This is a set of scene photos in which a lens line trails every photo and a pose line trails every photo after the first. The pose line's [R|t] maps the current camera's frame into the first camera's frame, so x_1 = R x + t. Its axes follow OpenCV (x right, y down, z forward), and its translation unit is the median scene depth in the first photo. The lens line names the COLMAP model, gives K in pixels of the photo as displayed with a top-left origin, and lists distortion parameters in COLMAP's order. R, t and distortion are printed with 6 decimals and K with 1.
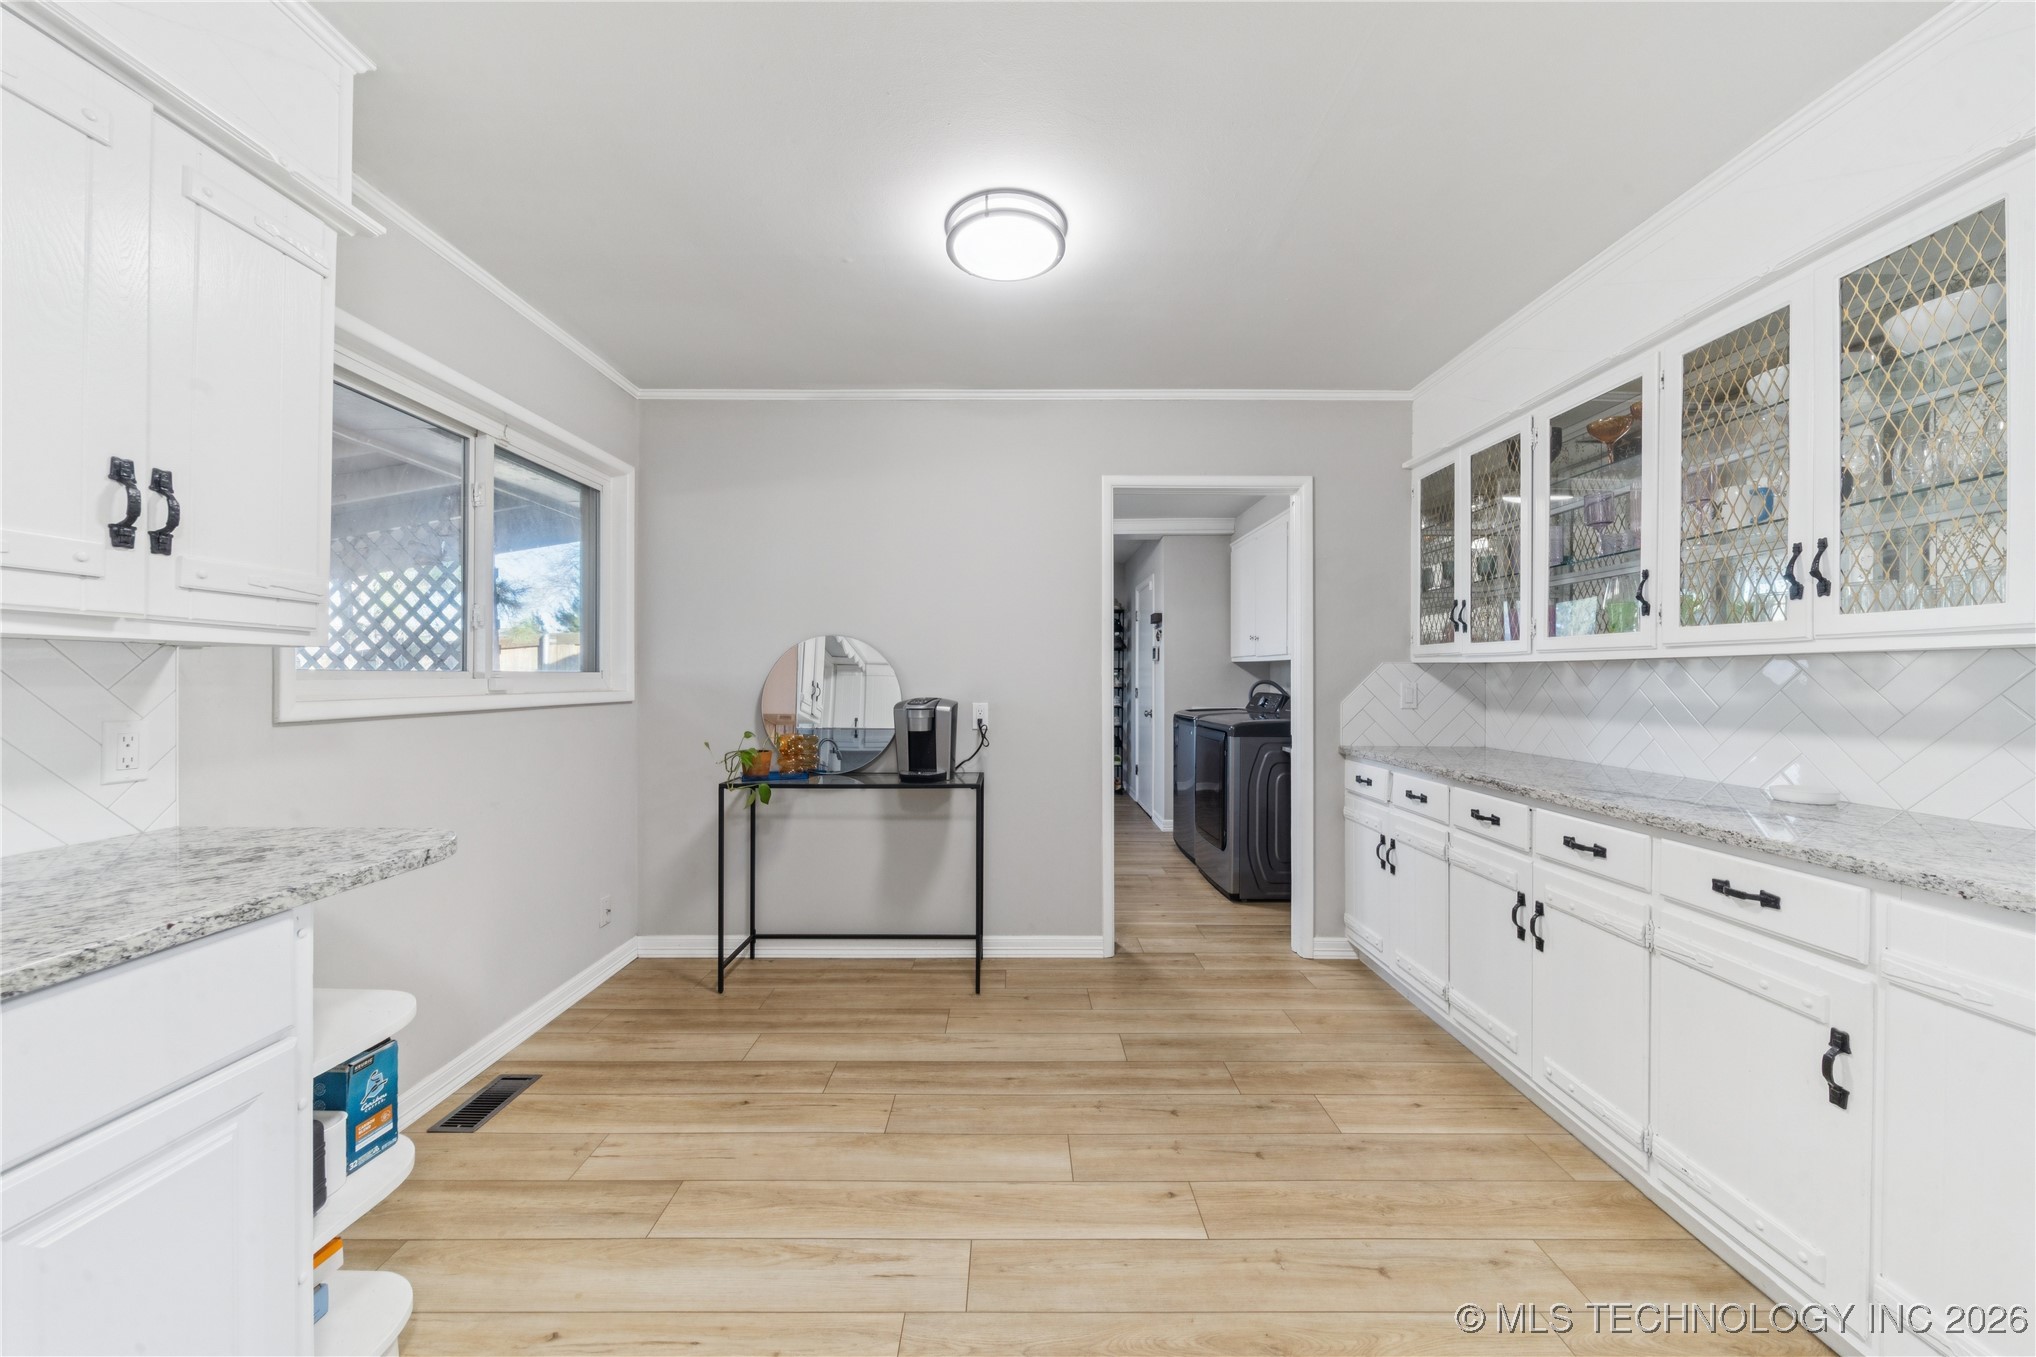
lens RADIAL K [[716.3, 0, 1018.0], [0, 716.3, 678.5], [0, 0, 1]] dist [-0.000565, -0.000390]
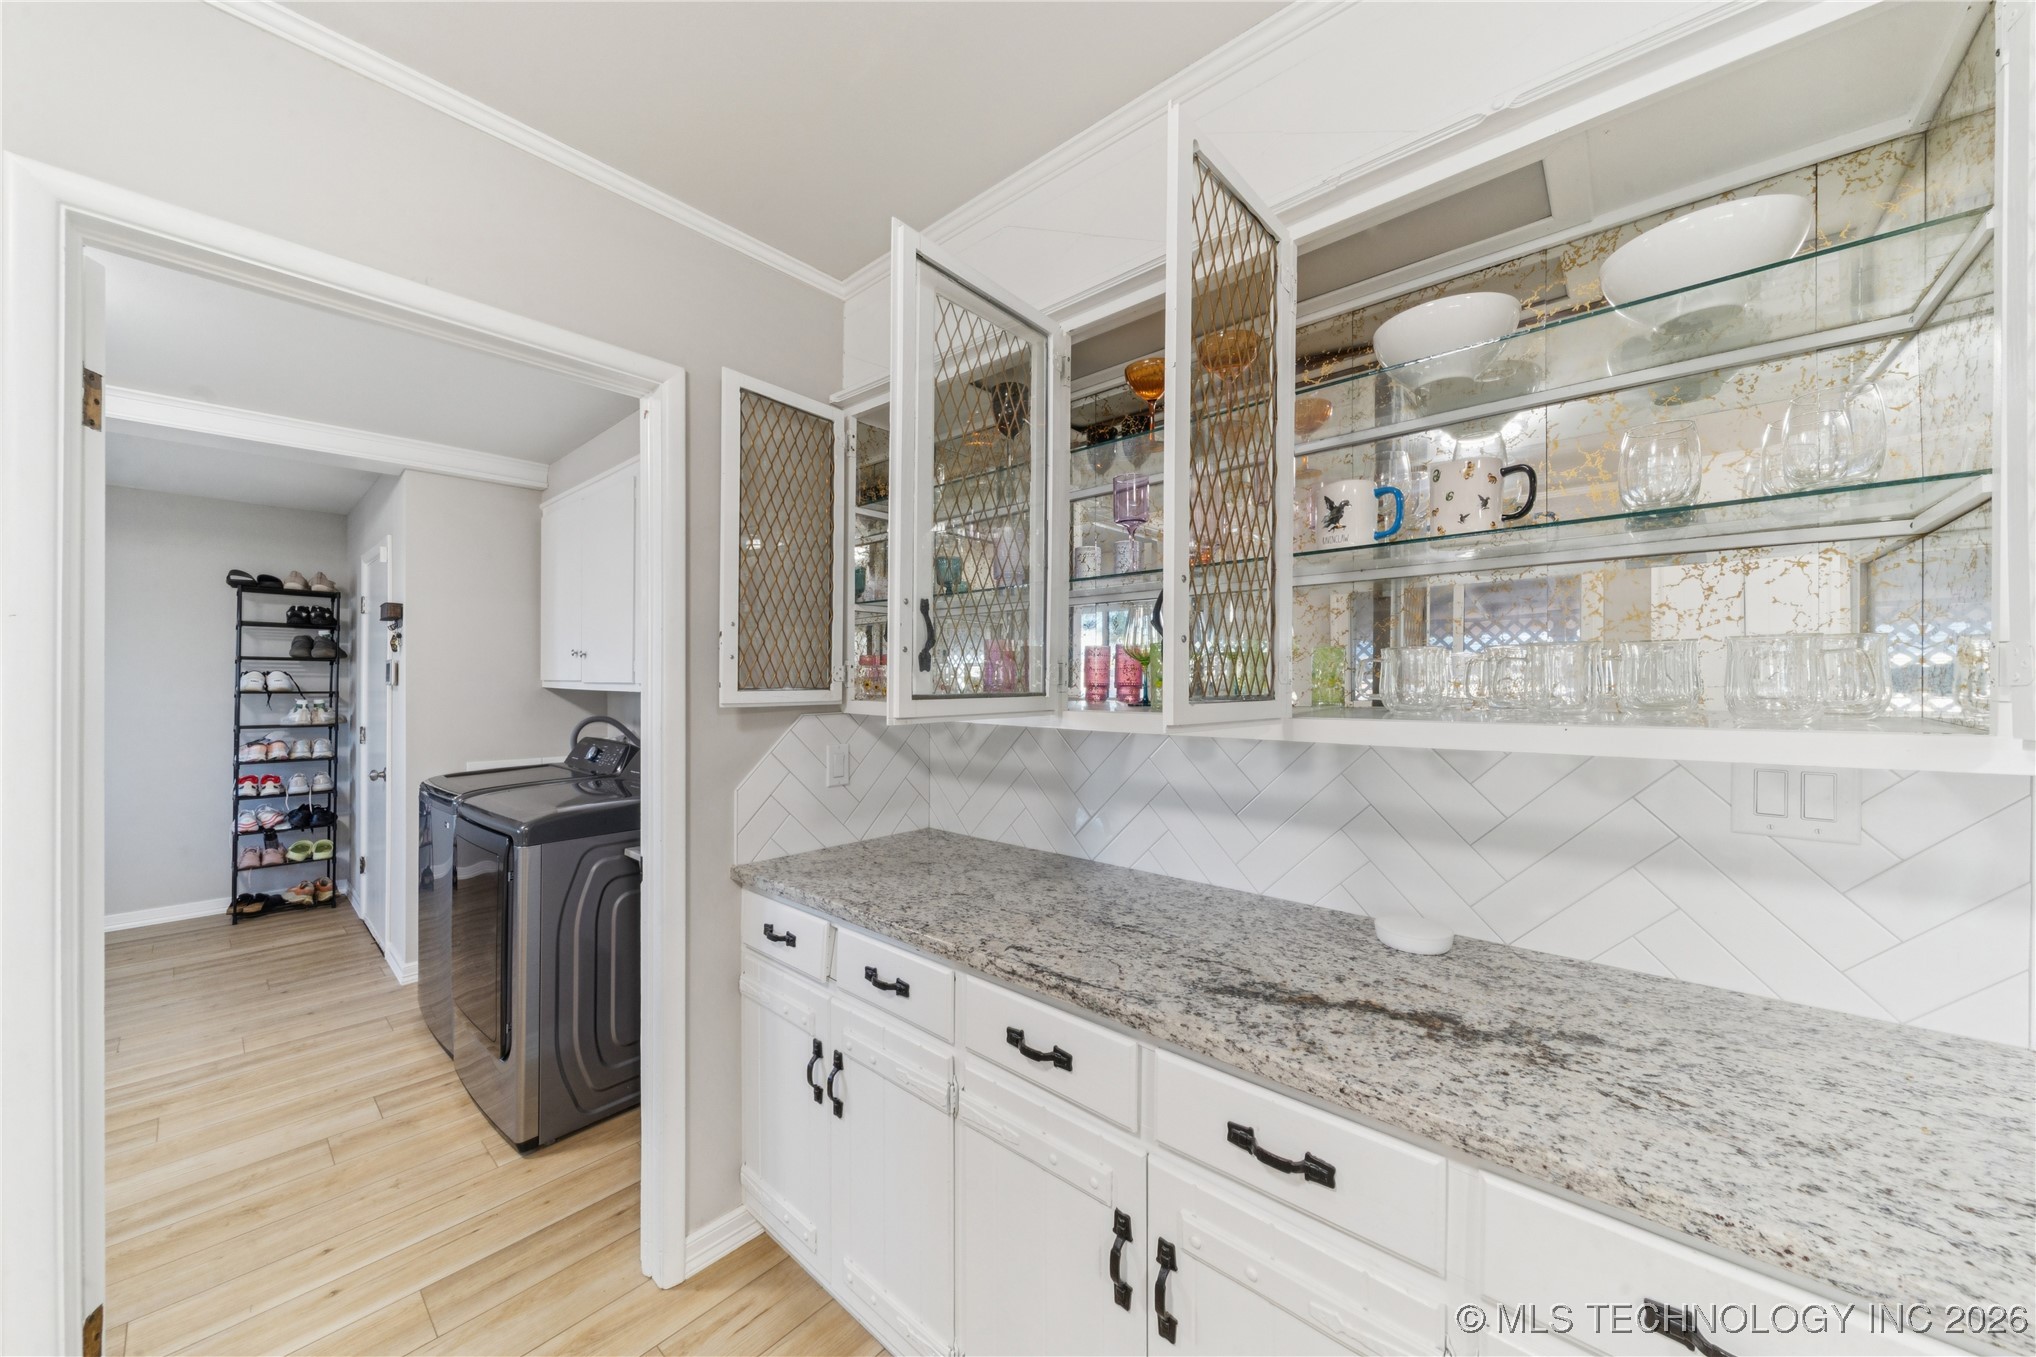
lens RADIAL K [[716.3, 0, 1018.0], [0, 716.3, 678.5], [0, 0, 1]] dist [-0.000565, -0.000390]
pose [[0.659311, 0.004102, 0.751859, 0.166370], [0.001518, 0.999976, -0.006787, -0.046339], [-0.751869, 0.005616, 0.659289, 0.440929]]
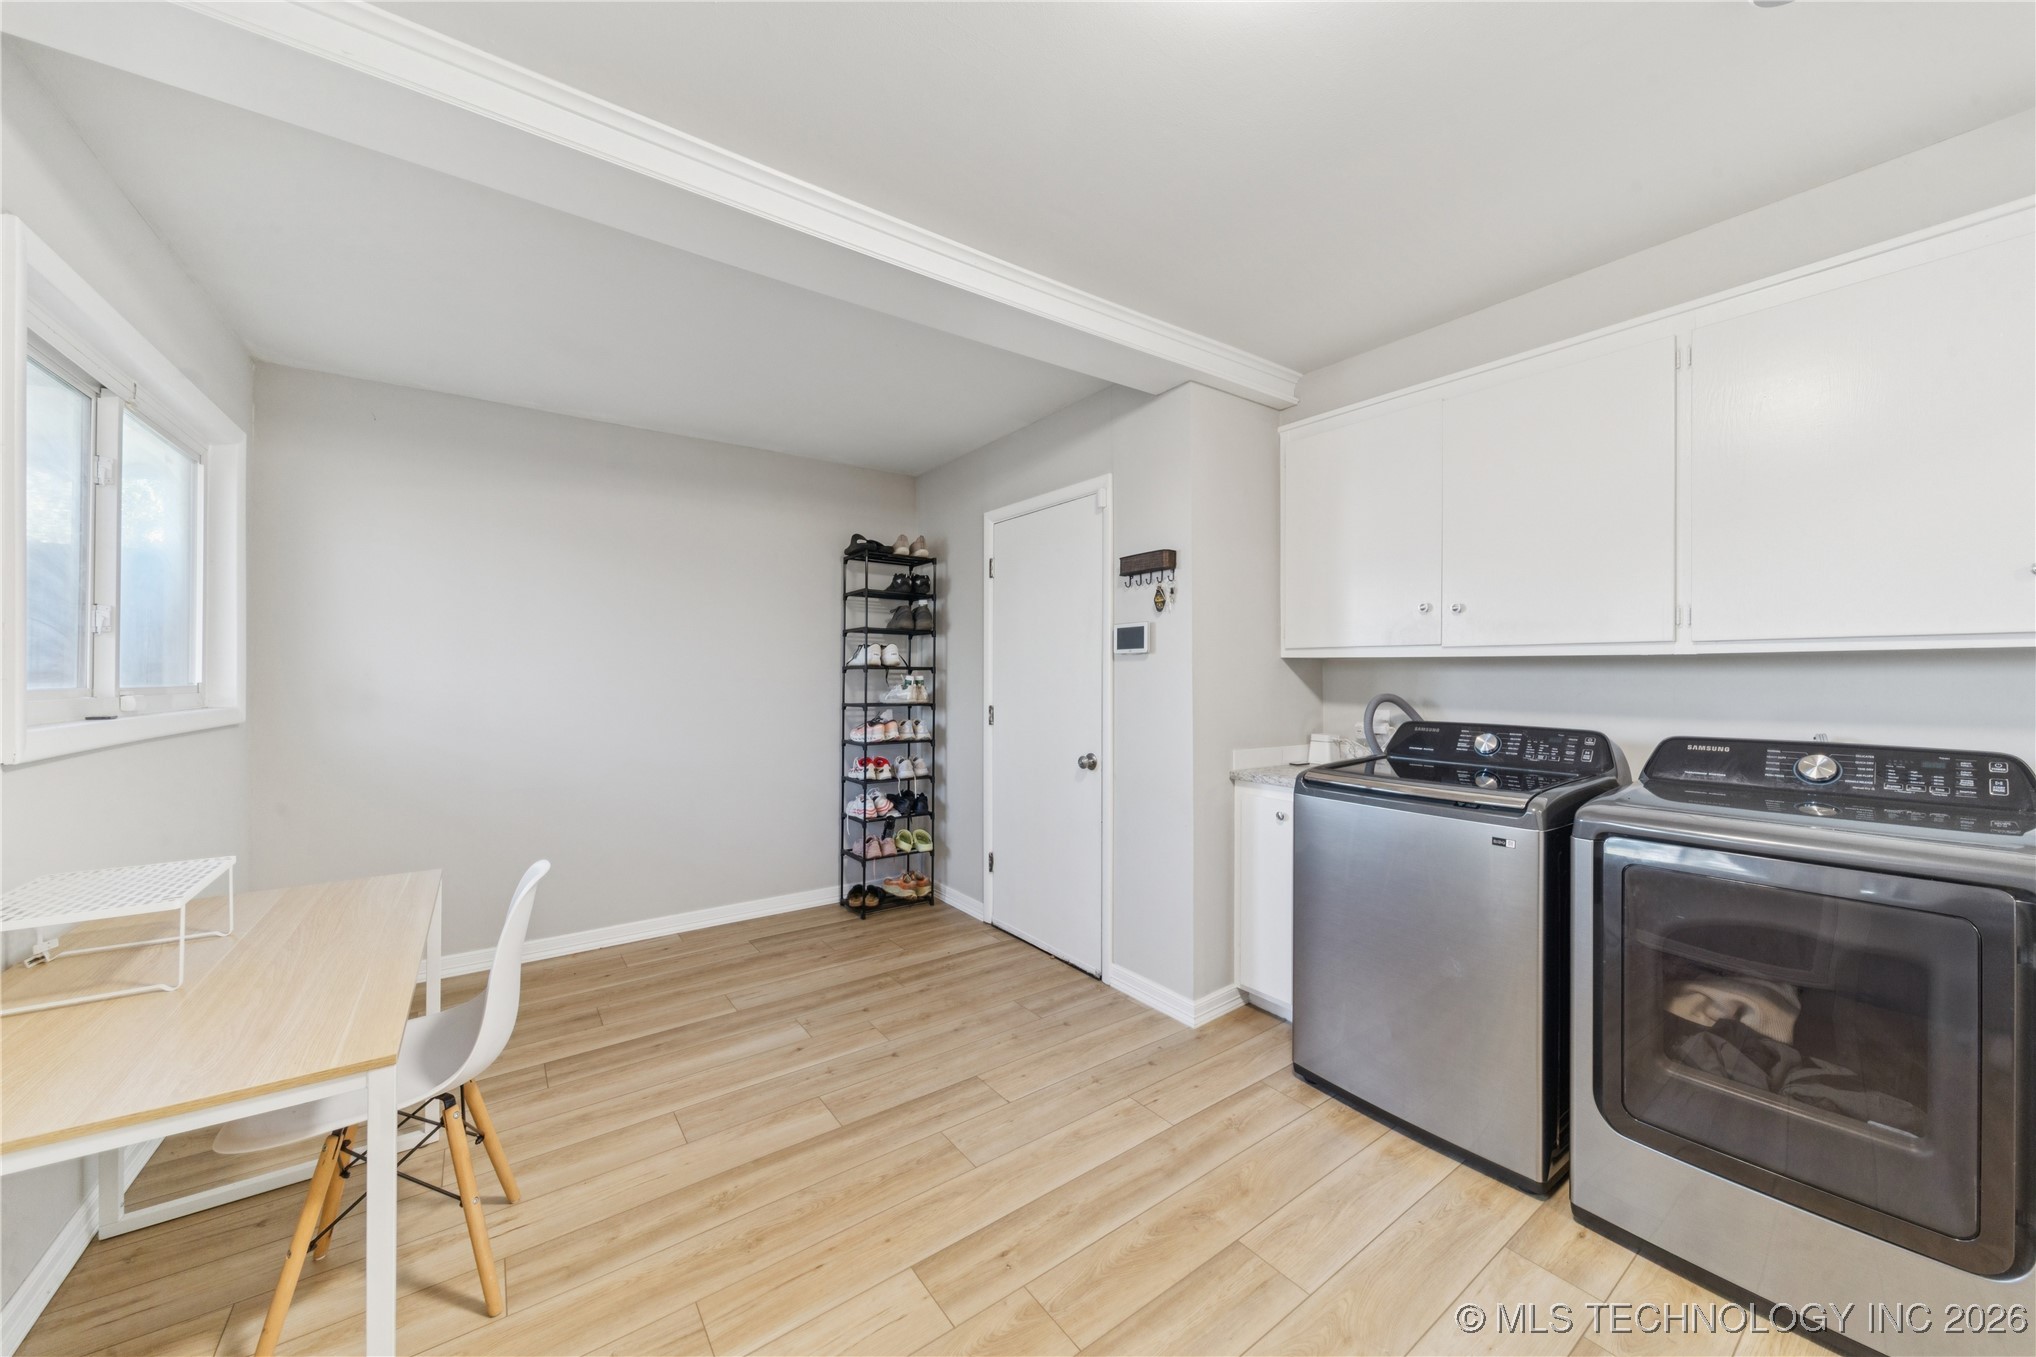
lens RADIAL K [[738.8, 0, 996.6], [0, 738.8, 670.6], [0, 0, 1]] dist [-0.002030, -0.000230]
pose [[0.823349, -0.003770, 0.567524, -0.283090], [0.004711, 0.999989, -0.000192, -0.026615], [-0.567517, 0.002831, 0.823357, 1.178703]]
